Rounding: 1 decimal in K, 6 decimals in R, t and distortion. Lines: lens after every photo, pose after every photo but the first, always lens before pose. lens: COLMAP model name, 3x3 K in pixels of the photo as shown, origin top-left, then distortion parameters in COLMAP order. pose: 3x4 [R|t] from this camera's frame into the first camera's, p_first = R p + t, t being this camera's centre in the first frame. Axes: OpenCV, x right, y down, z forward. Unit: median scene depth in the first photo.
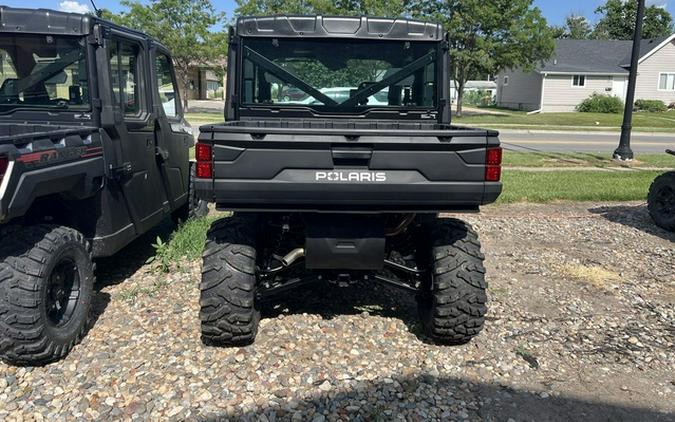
lens RADIAL K [[495.9, 0, 338.8], [0, 495.9, 154.8], [0, 0, 1]] dist [0.044497, -0.050944]
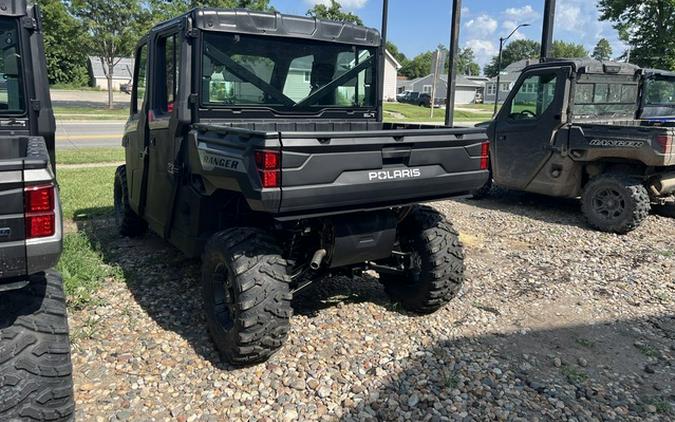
lens RADIAL K [[495.9, 0, 338.8], [0, 495.9, 154.8], [0, 0, 1]] dist [0.044497, -0.050944]
pose [[0.865113, -0.055372, 0.498512, -0.558482], [0.047423, 0.998465, 0.028607, -0.031724], [-0.499331, -0.001107, 0.866411, 0.113213]]
